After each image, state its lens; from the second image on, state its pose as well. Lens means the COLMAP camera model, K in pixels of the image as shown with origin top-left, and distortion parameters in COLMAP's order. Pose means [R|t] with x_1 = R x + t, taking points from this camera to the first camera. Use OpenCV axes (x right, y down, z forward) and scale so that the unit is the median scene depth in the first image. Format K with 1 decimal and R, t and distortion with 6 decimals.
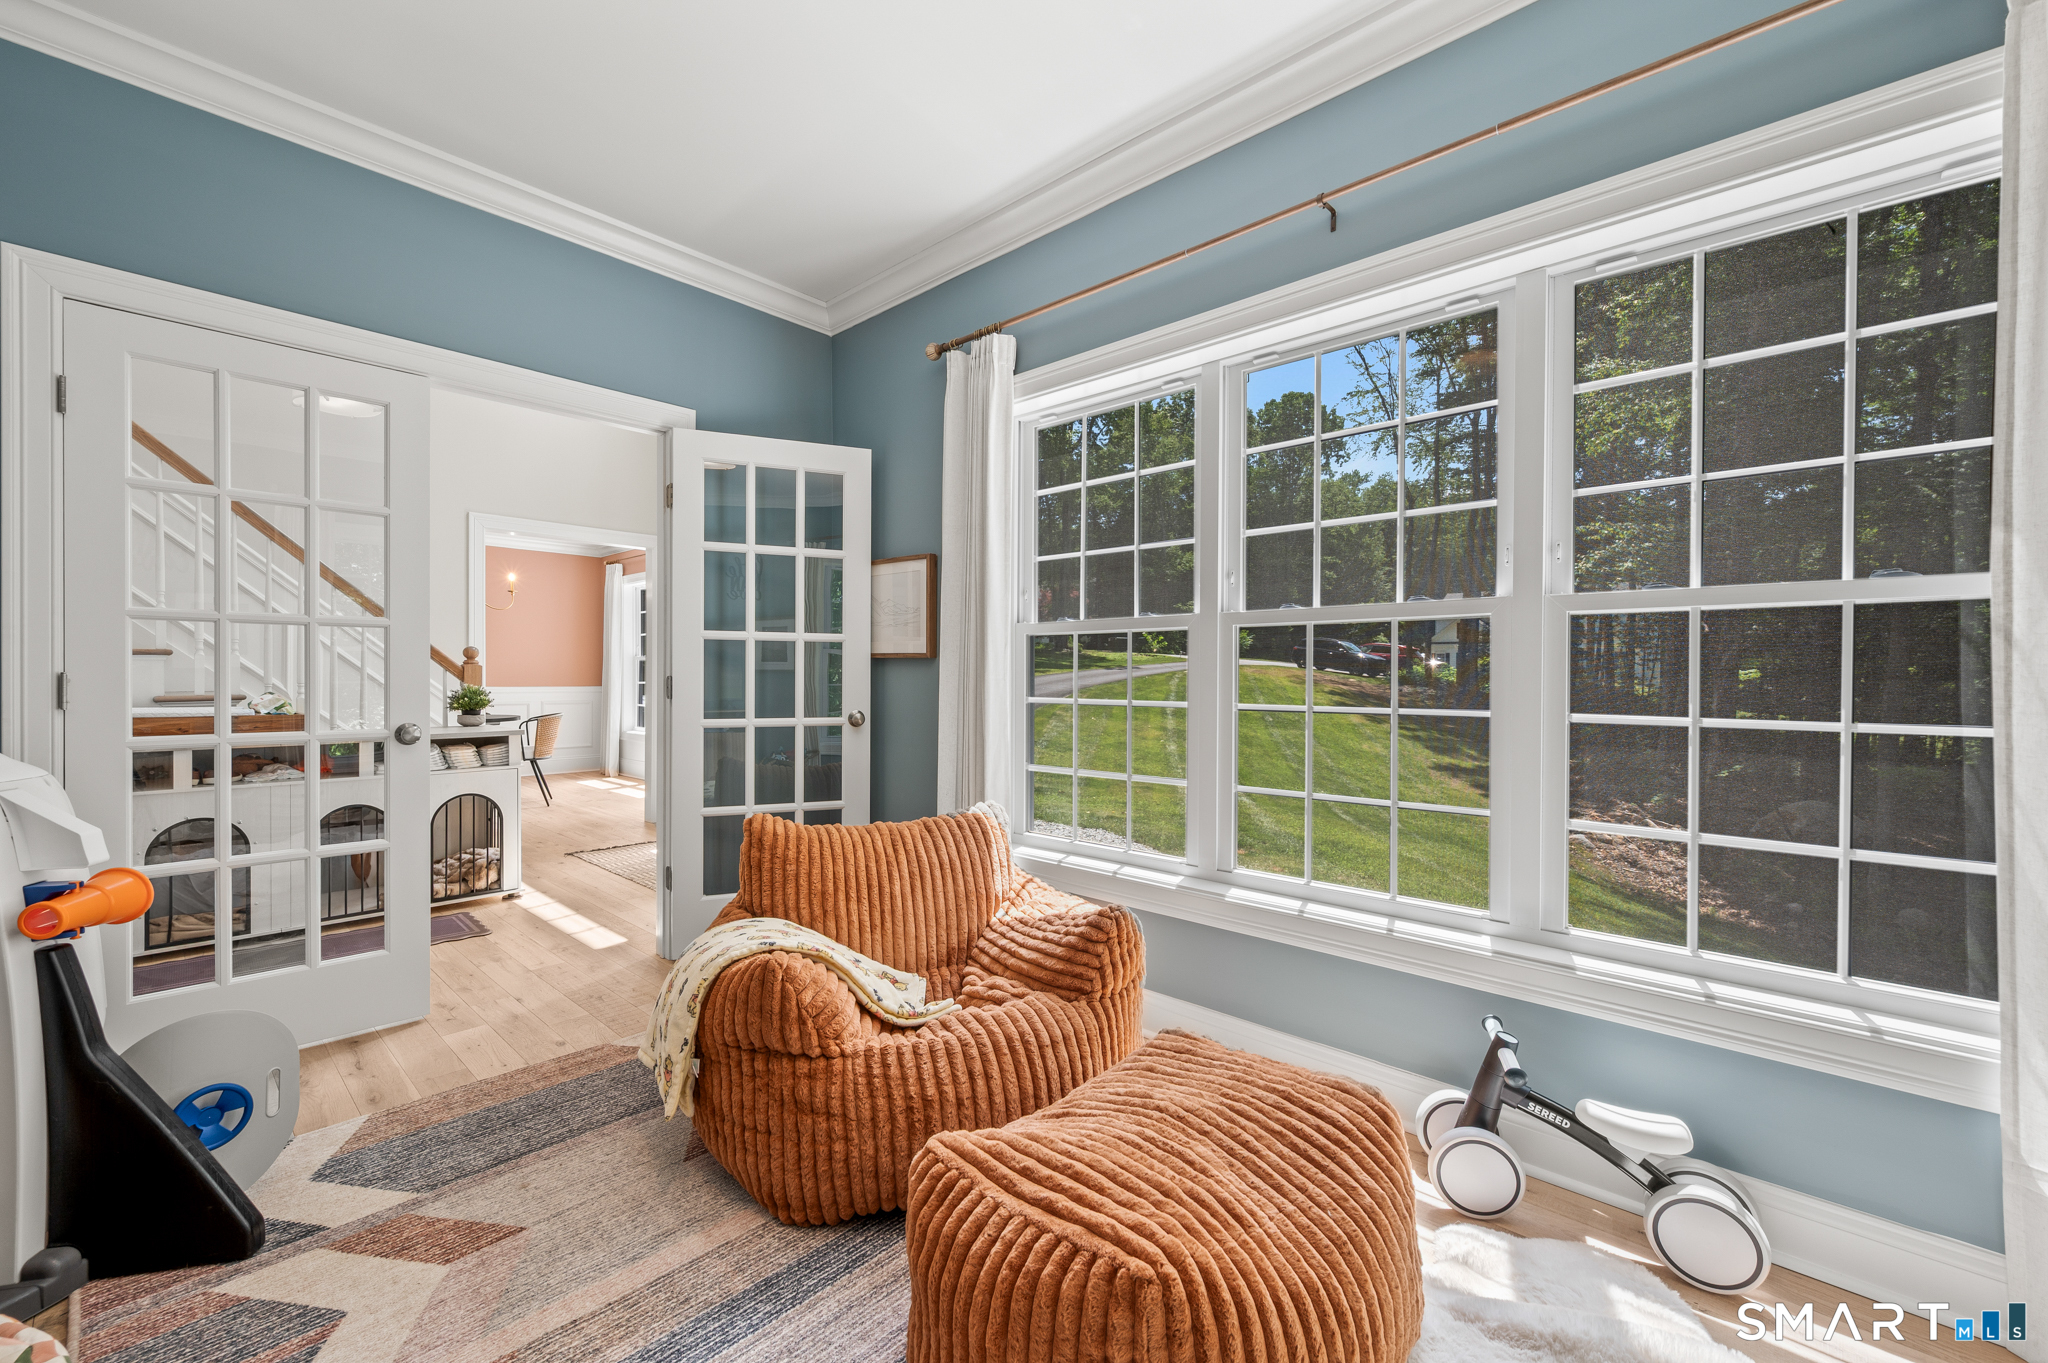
lens RADIAL K [[809.0, 0, 1037.9], [0, 809.0, 675.0], [0, 0, 1]] dist [-0.000642, -0.000124]
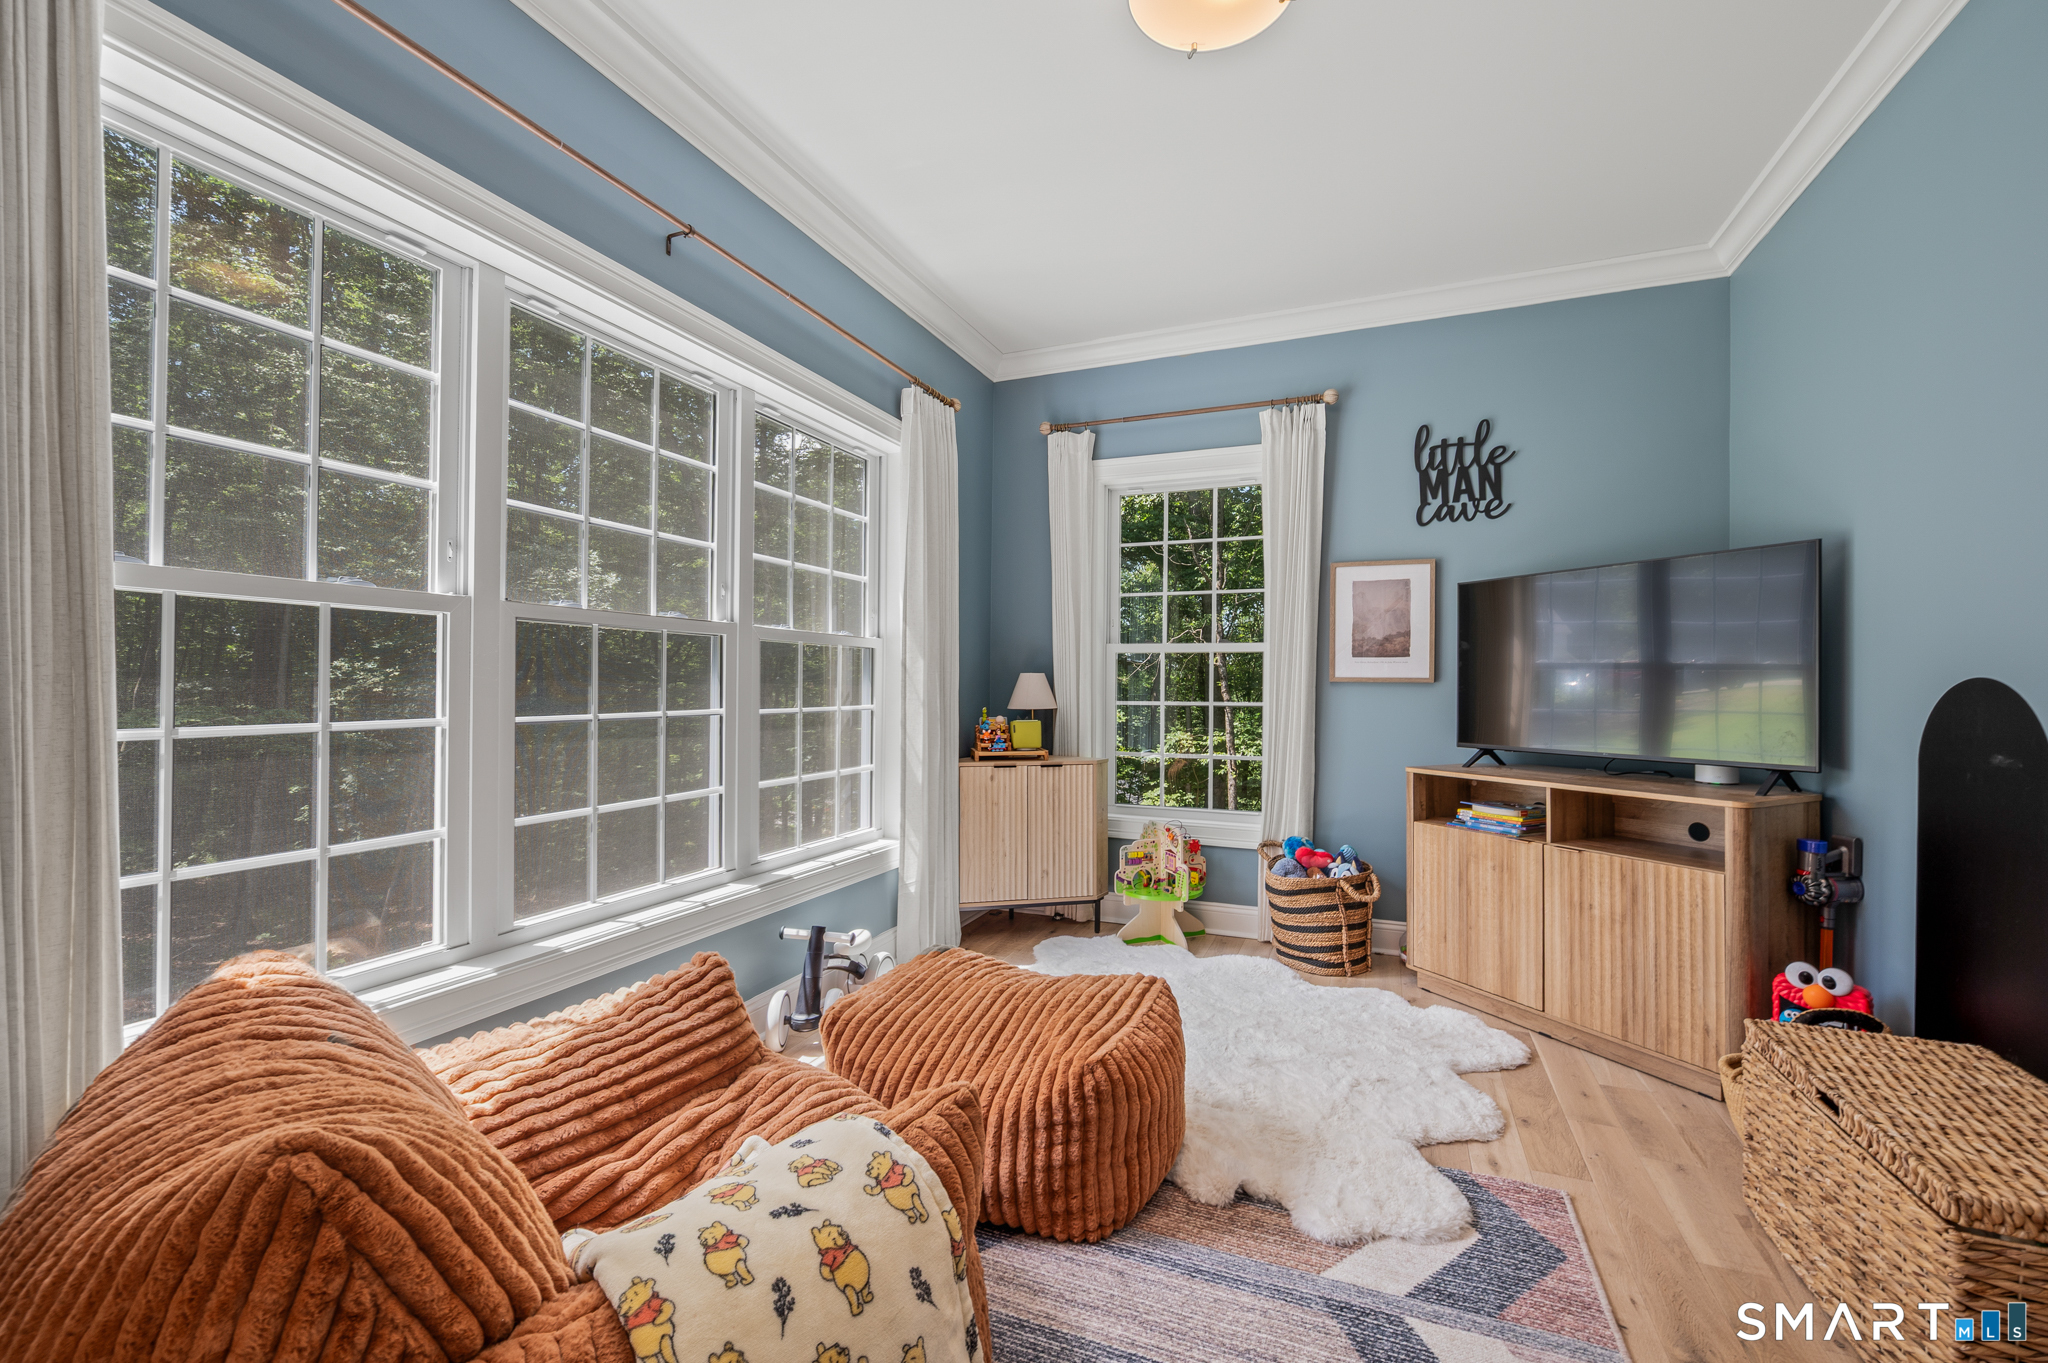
lens RADIAL K [[814.7, 0, 1029.5], [0, 814.7, 675.0], [0, 0, 1]] dist [-0.000892, -0.000329]
pose [[-0.316411, 0.009603, 0.948574, -0.720088], [-0.004680, 0.999921, -0.011684, 0.004726], [-0.948611, -0.008136, -0.316341, 0.836586]]
